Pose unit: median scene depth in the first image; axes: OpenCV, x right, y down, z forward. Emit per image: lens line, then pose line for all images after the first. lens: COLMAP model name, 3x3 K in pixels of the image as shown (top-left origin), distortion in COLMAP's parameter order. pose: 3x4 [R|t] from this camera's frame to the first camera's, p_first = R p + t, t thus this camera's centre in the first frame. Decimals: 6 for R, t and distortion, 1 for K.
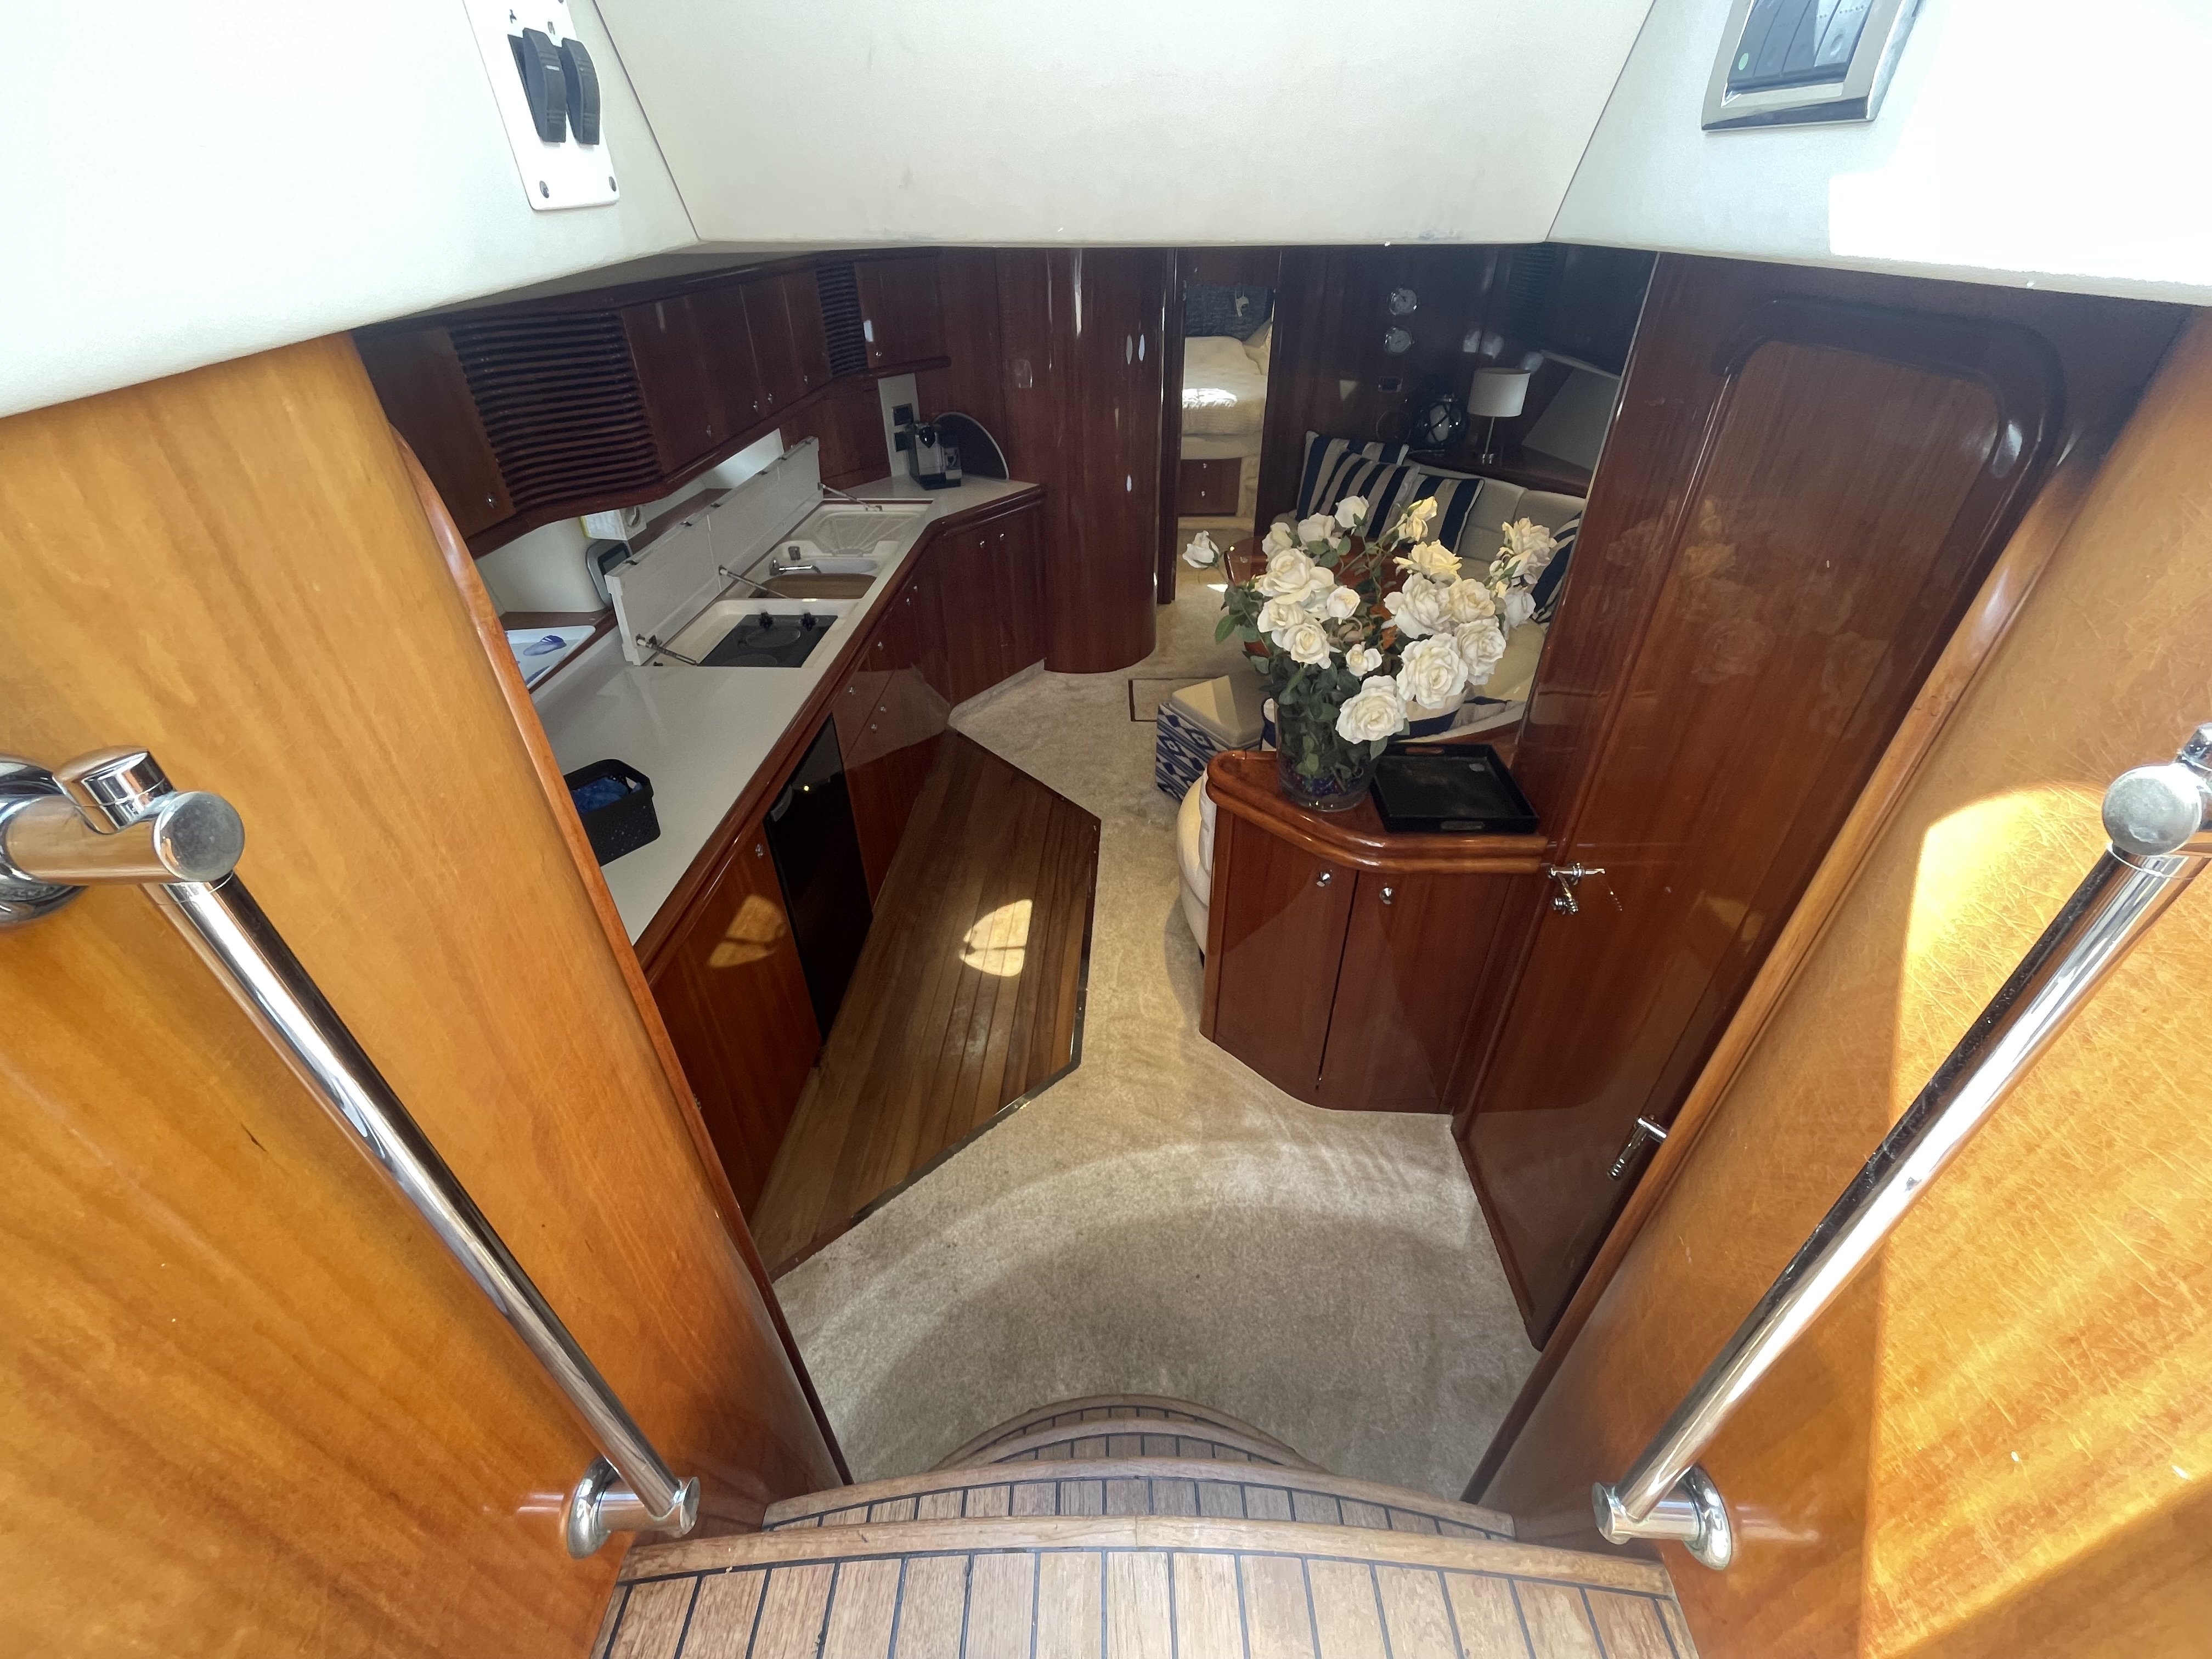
lens RADIAL K [[895.9, 0, 1111.5], [0, 895.9, 826.2], [0, 0, 1]] dist [-0.014862, 0.000131]
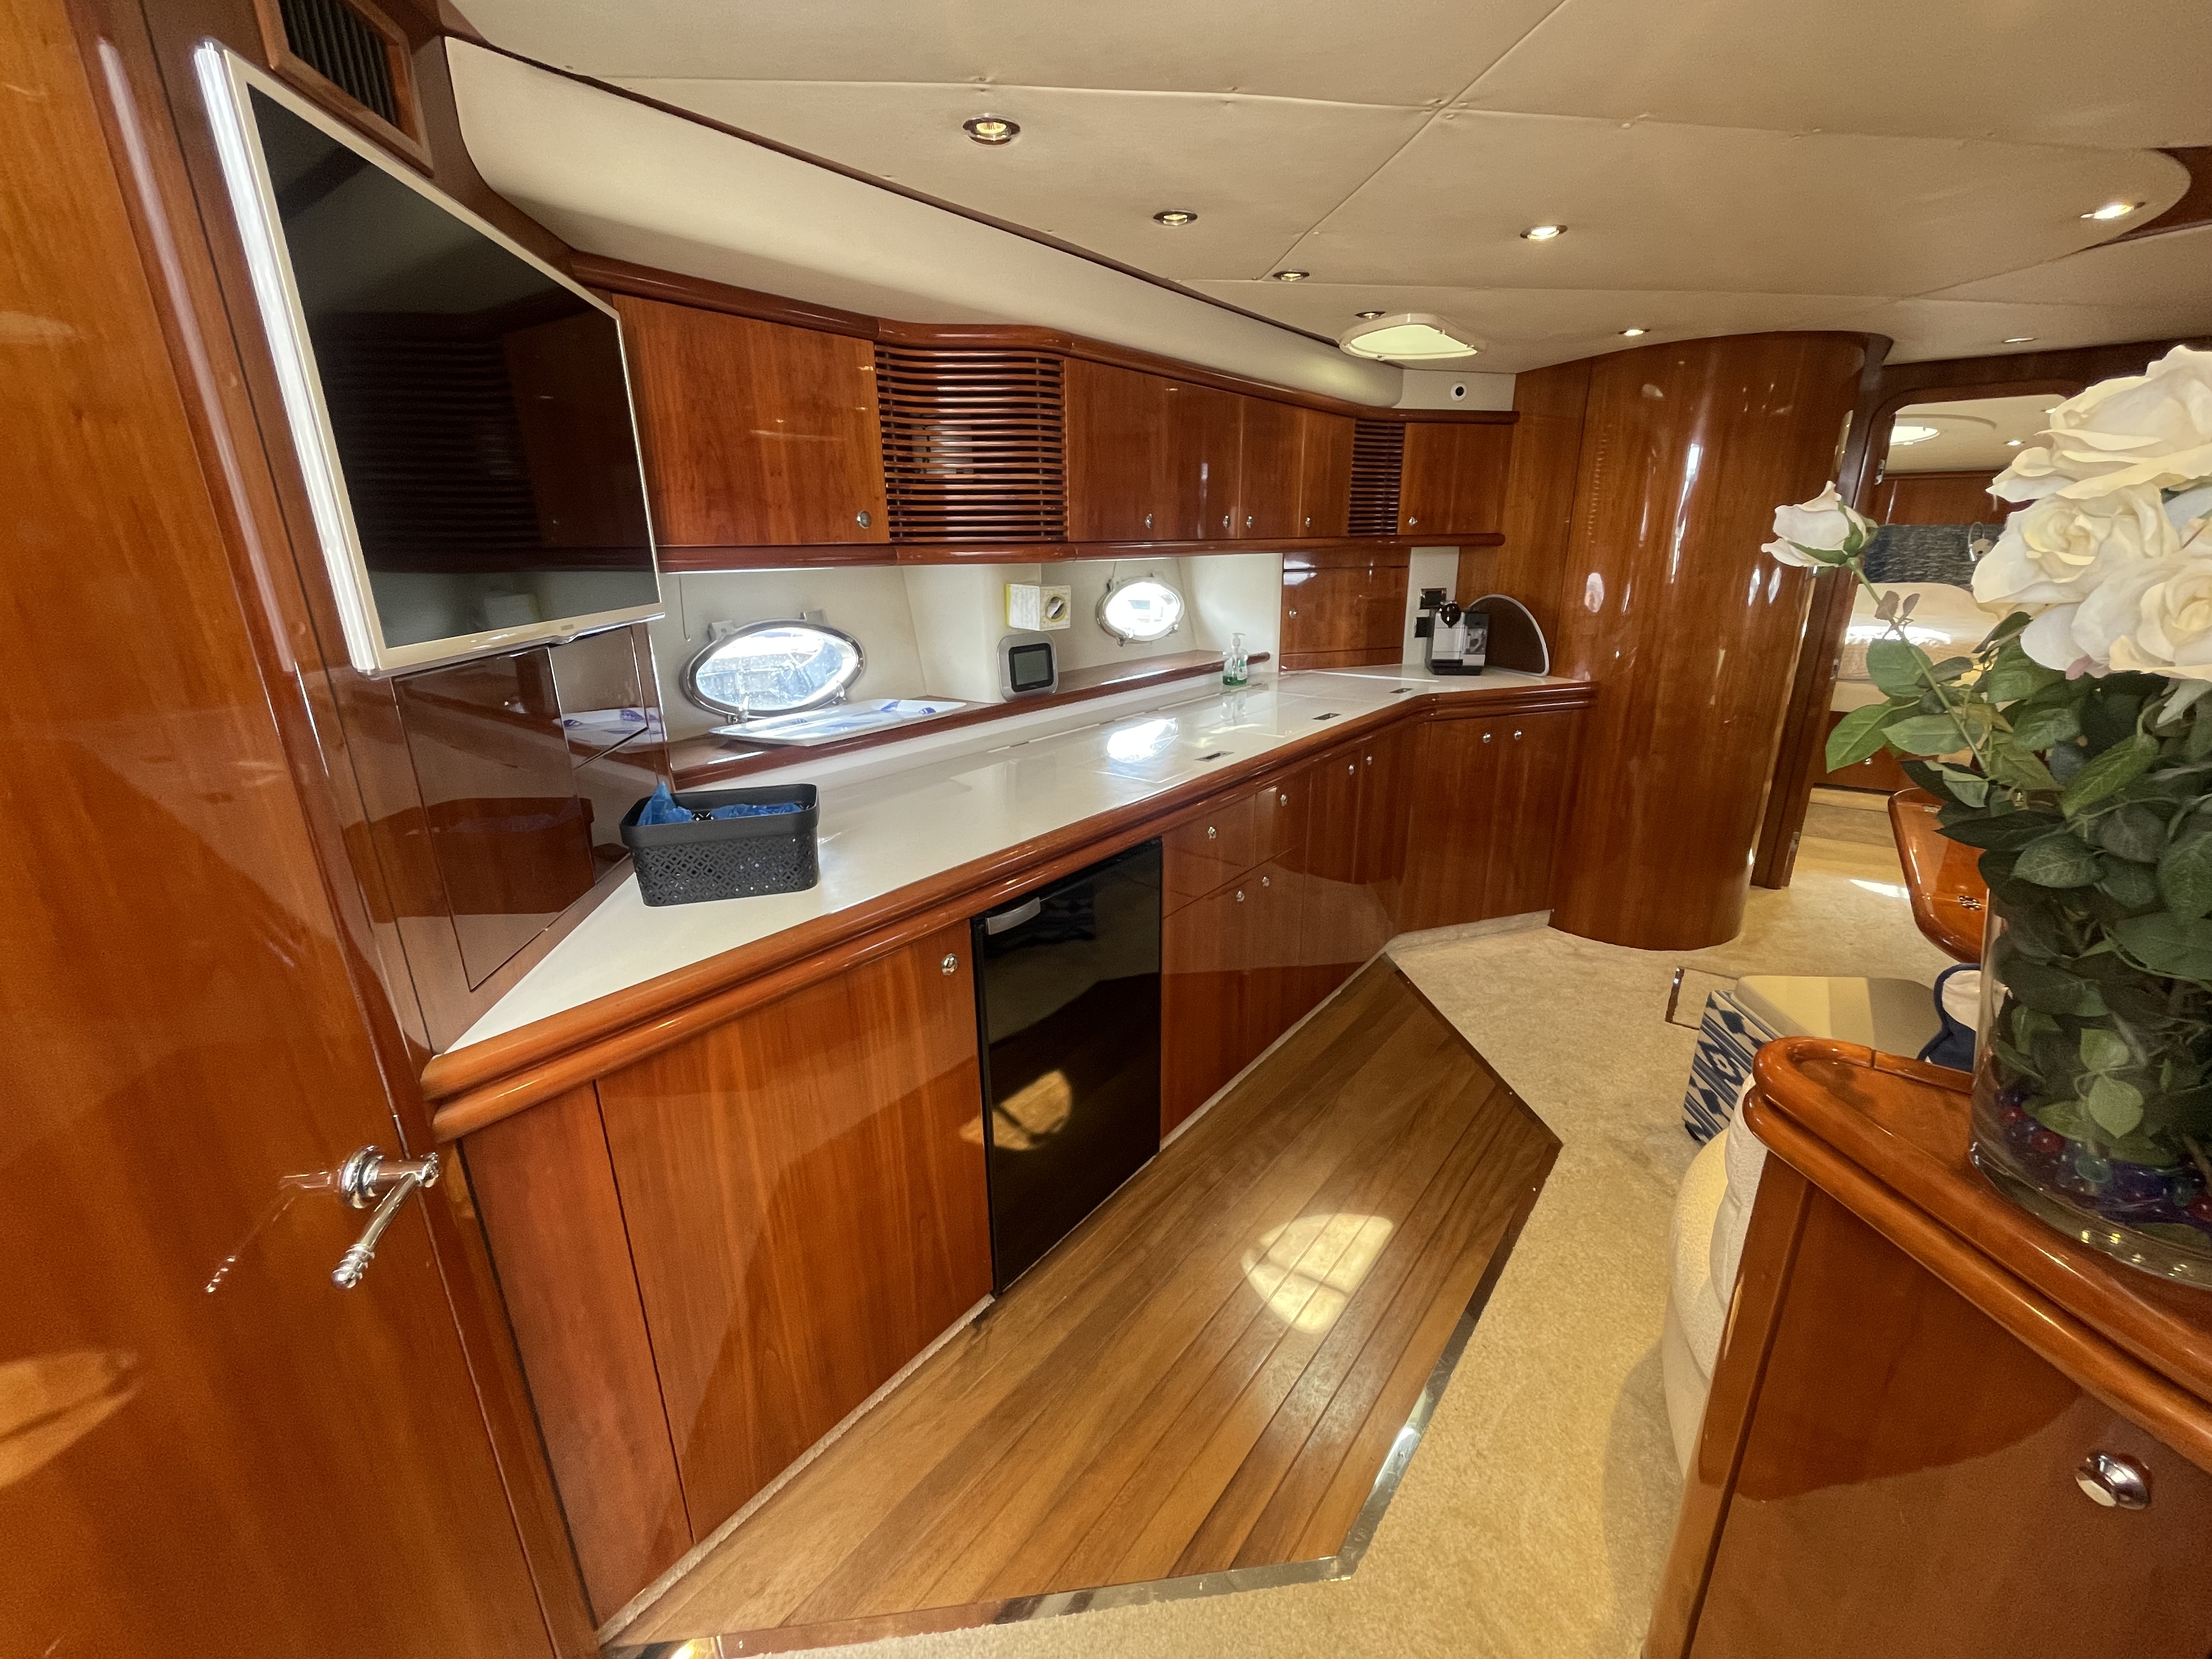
lens RADIAL K [[895.9, 0, 1111.5], [0, 895.9, 826.2], [0, 0, 1]] dist [-0.014862, 0.000131]
pose [[0.807474, 0.167679, -0.565569, 0.045655], [-0.327313, 0.924980, -0.193074, 0.010513], [0.490766, 0.341021, 0.801782, 0.265473]]
